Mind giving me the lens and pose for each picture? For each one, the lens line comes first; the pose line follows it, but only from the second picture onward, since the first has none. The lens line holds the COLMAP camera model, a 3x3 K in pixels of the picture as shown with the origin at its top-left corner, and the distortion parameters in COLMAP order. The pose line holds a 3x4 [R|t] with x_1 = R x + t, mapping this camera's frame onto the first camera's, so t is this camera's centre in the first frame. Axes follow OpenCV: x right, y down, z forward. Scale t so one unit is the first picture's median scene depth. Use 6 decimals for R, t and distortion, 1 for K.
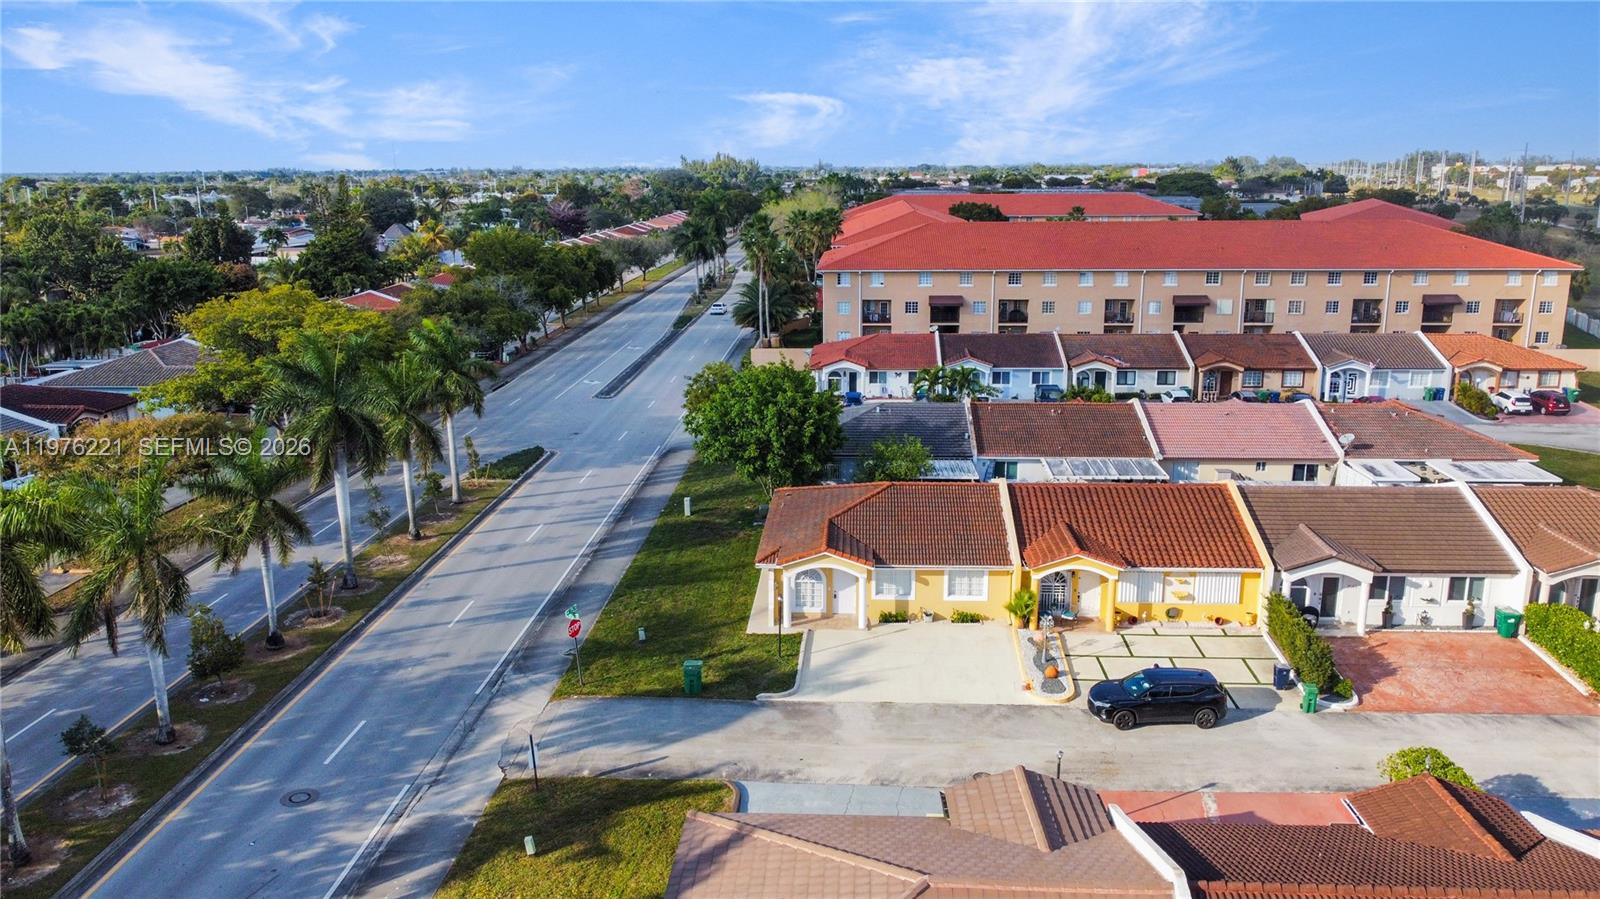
lens RADIAL K [[1204.7, 0, 800.0], [0, 1204.7, 449.5], [0, 0, 1]] dist [-0.001601, 0.005286]
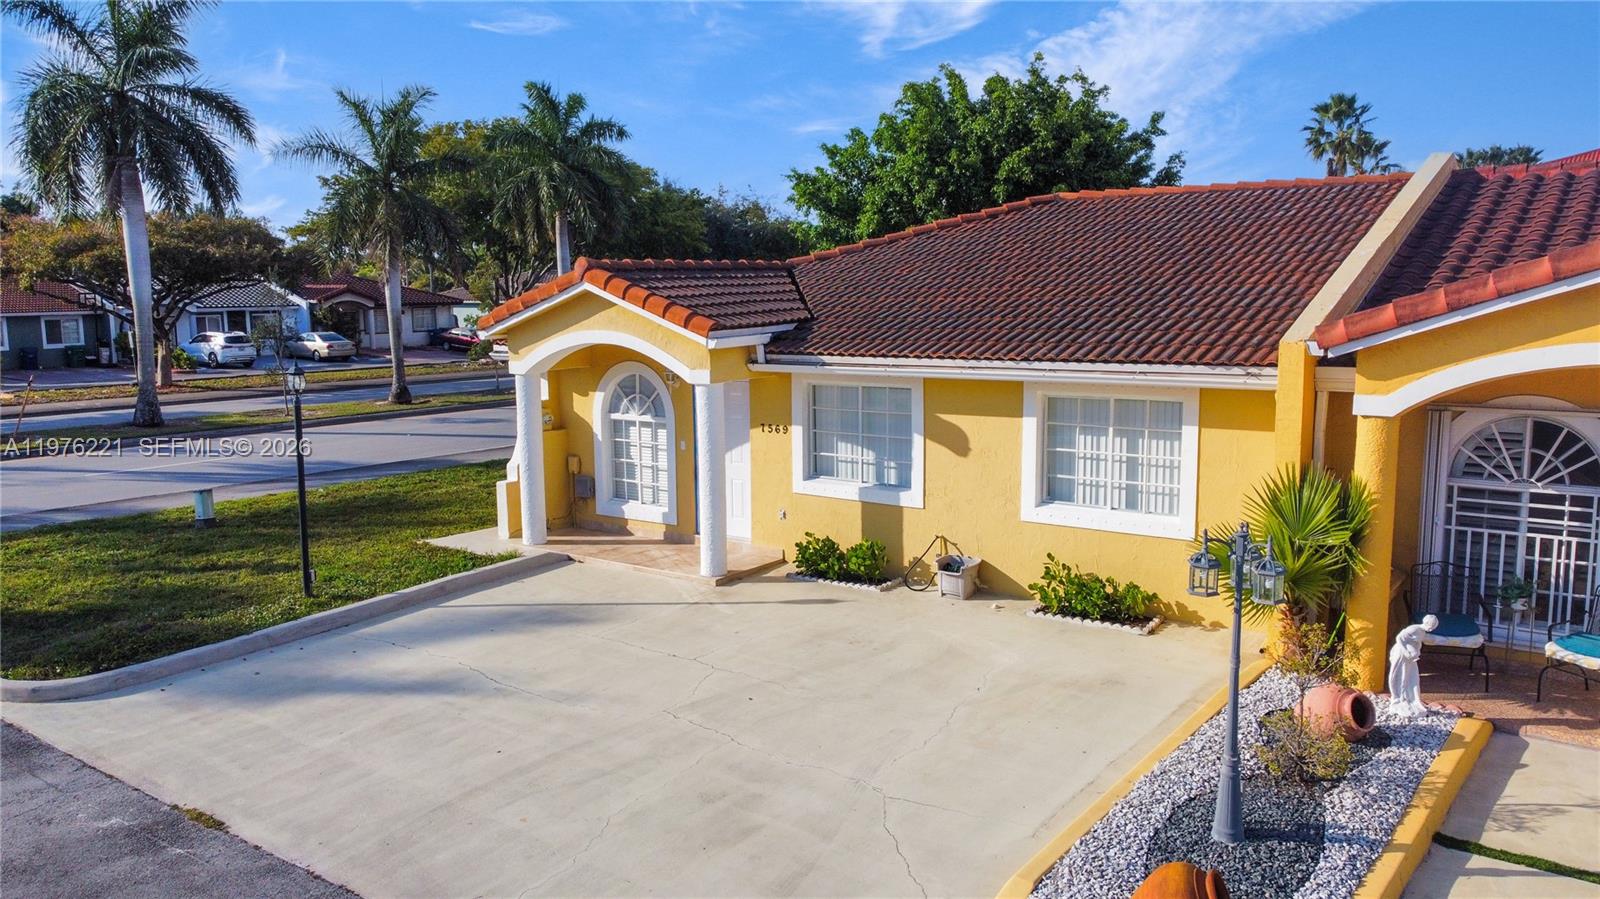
lens RADIAL K [[1204.7, 0, 800.0], [0, 1204.7, 449.5], [0, 0, 1]] dist [-0.001601, 0.005286]
pose [[0.831072, 0.073286, -0.551315, 0.218465], [-0.121958, 0.991168, -0.052088, 0.129595], [0.542628, 0.110526, 0.832670, 0.764815]]
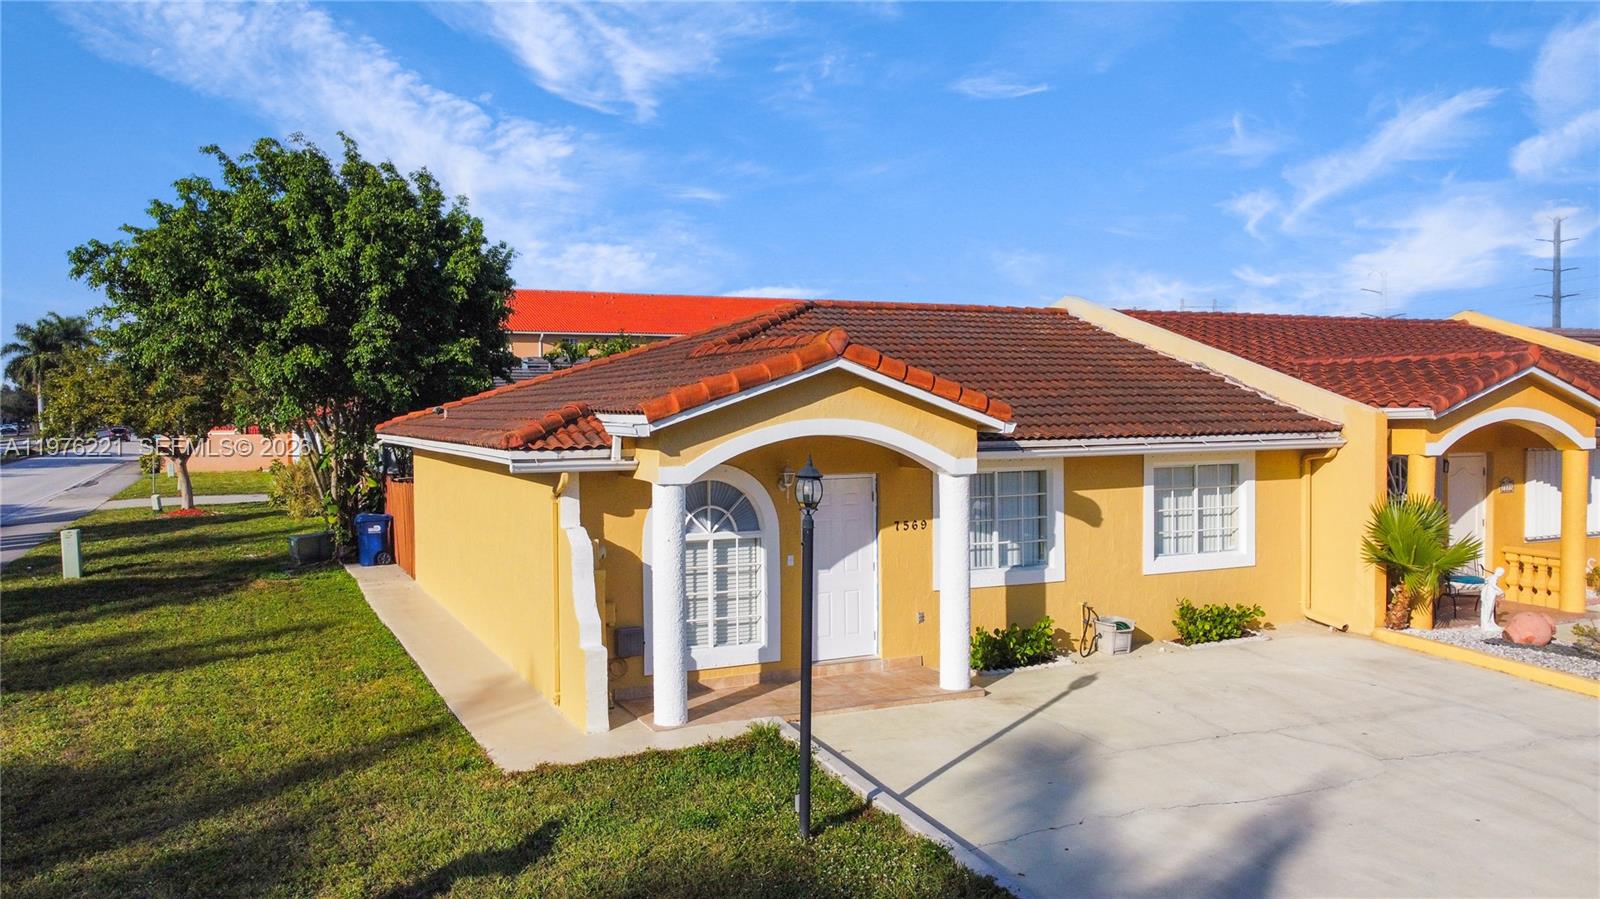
lens RADIAL K [[1204.7, 0, 800.0], [0, 1204.7, 449.5], [0, 0, 1]] dist [-0.001601, 0.005286]
pose [[0.881944, -0.014646, 0.471127, -0.093038], [0.108885, 0.978813, -0.173402, 0.137547], [-0.458605, 0.204230, 0.864853, 0.778363]]
